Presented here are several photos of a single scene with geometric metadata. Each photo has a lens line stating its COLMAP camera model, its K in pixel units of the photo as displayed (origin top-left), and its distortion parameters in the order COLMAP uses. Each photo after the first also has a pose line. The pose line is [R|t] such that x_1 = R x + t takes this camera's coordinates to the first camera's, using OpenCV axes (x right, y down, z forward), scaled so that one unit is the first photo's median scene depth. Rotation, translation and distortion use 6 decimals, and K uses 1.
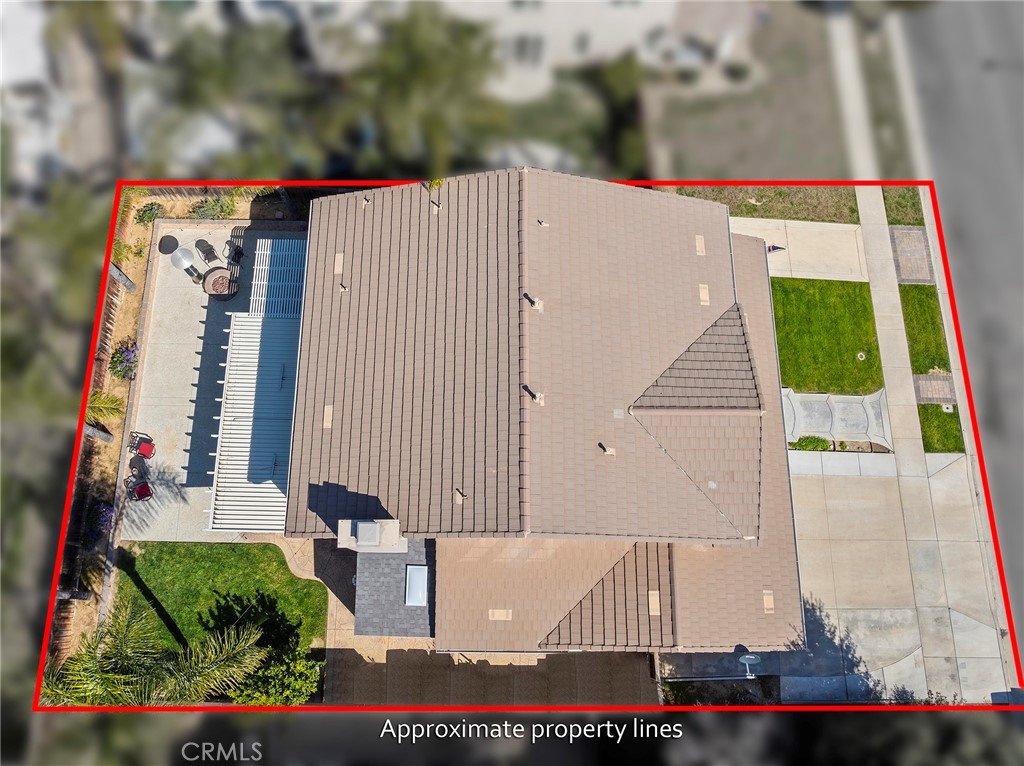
lens RADIAL K [[833.3, 0, 474.1], [0, 833.3, 319.0], [0, 0, 1]] dist [-0.050379, 0.012403]
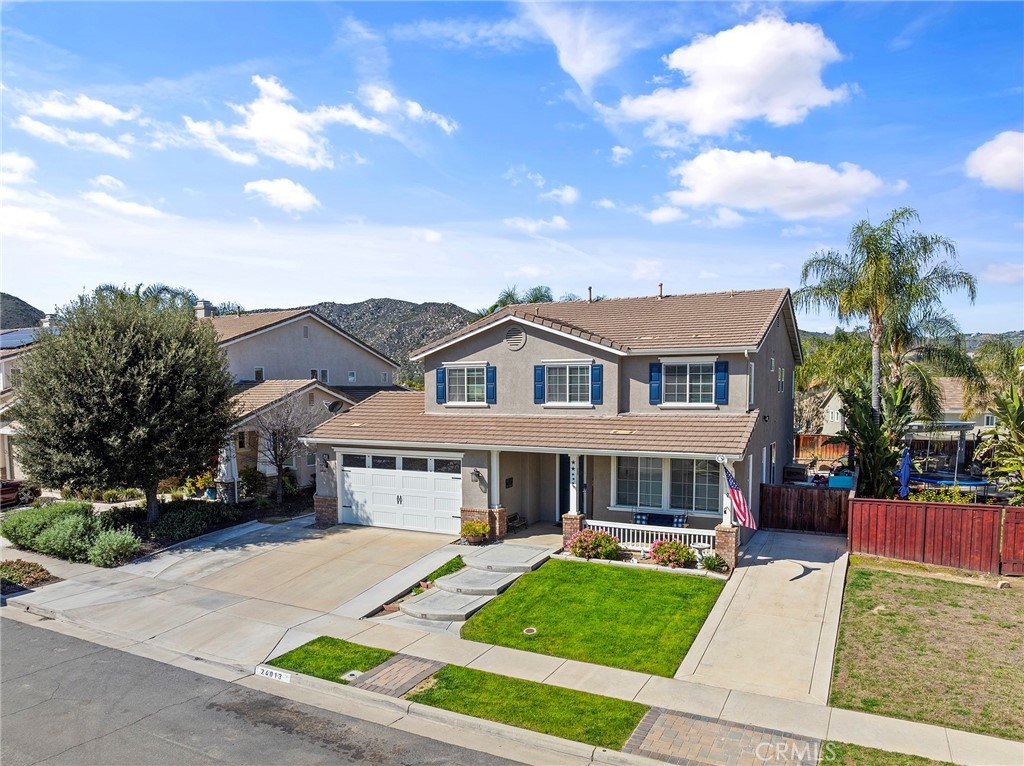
lens RADIAL K [[723.7, 0, 511.5], [0, 723.7, 442.0], [0, 0, 1]] dist [-0.045617, 0.015213]
pose [[-0.441182, 0.063885, -0.895141, 0.971214], [-0.850857, 0.287336, 0.439863, -0.200802], [0.285307, 0.955697, -0.072411, 1.009878]]
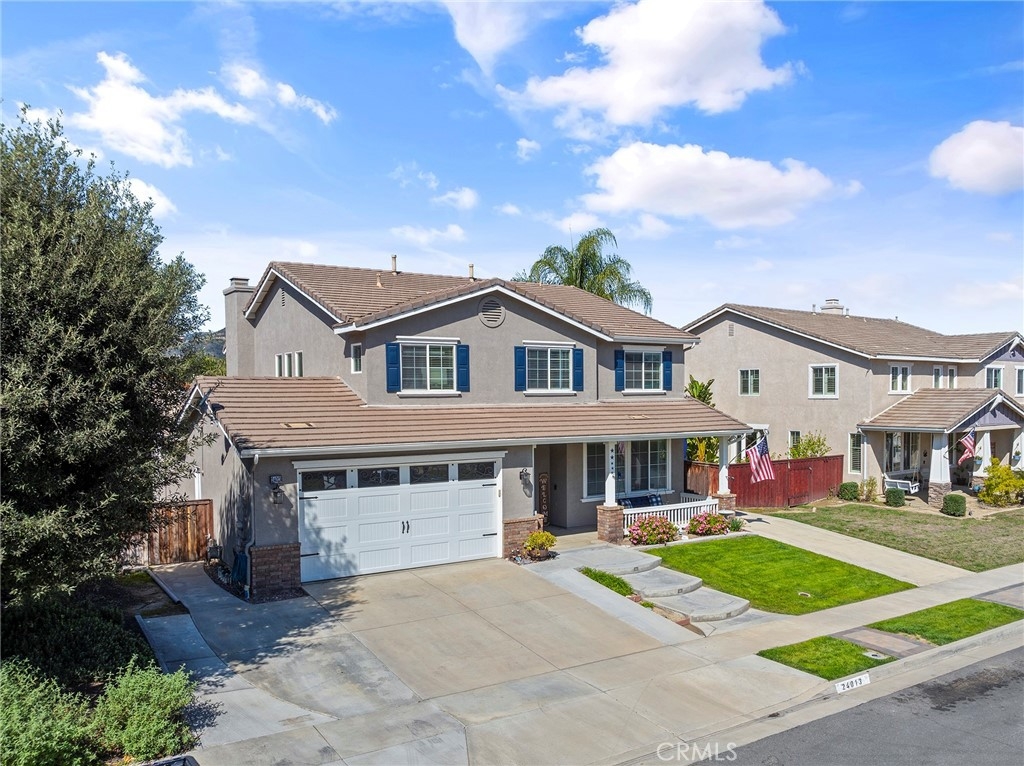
lens RADIAL K [[833.3, 0, 590.7], [0, 833.3, 405.1], [0, 0, 1]] dist [-0.050379, 0.012403]
pose [[0.599385, 0.005898, -0.800439, 0.919289], [-0.757428, 0.327635, -0.564763, 0.476155], [0.258921, 0.944786, 0.200847, 0.802773]]
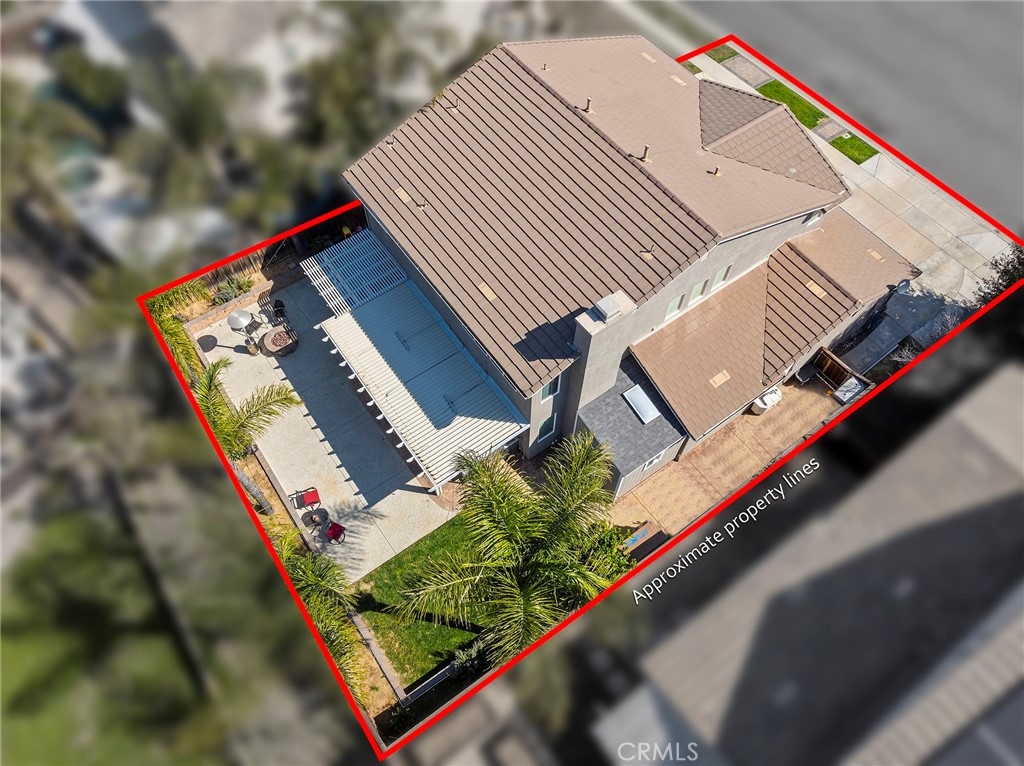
lens RADIAL K [[723.7, 0, 510.5], [0, 723.7, 382.3], [0, 0, 1]] dist [-0.045617, 0.015213]
pose [[0.804930, -0.511541, 0.300690, -0.405156], [0.562939, 0.818537, -0.114442, 0.277494], [-0.187584, 0.261388, 0.946831, 0.160677]]
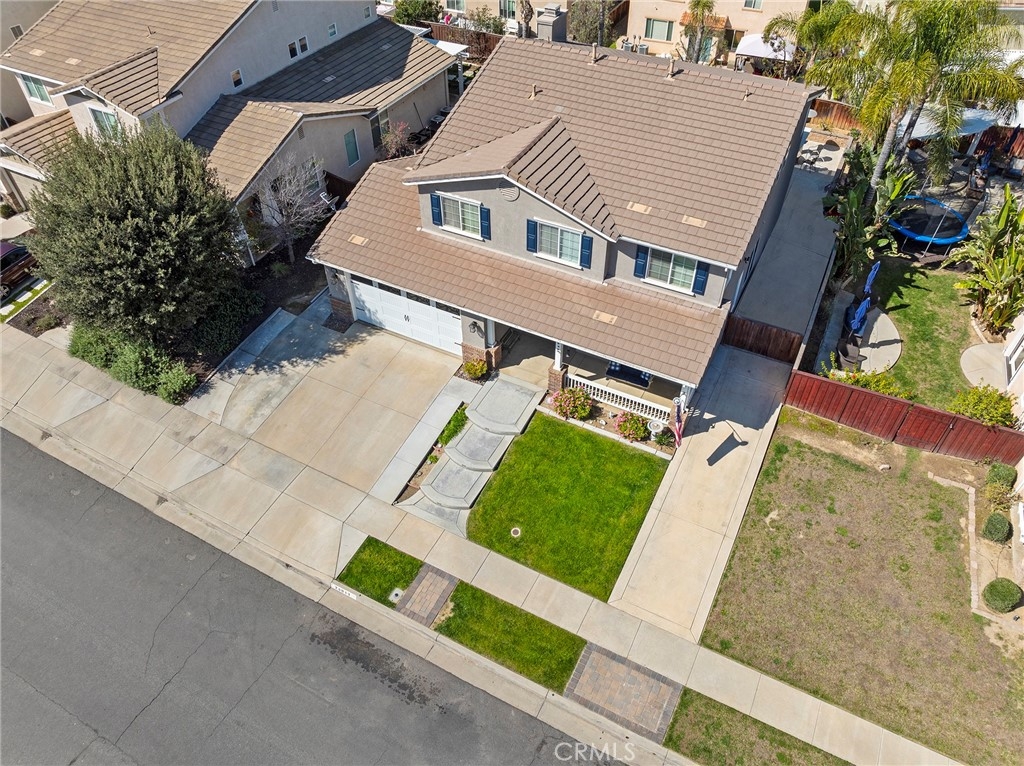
lens RADIAL K [[723.7, 0, 509.7], [0, 723.7, 379.1], [0, 0, 1]] dist [-0.045617, 0.015213]
pose [[-0.450304, 0.623417, -0.639201, 0.883995], [-0.845170, -0.066740, 0.530314, -0.314238], [0.287946, 0.779036, 0.556947, 0.585495]]
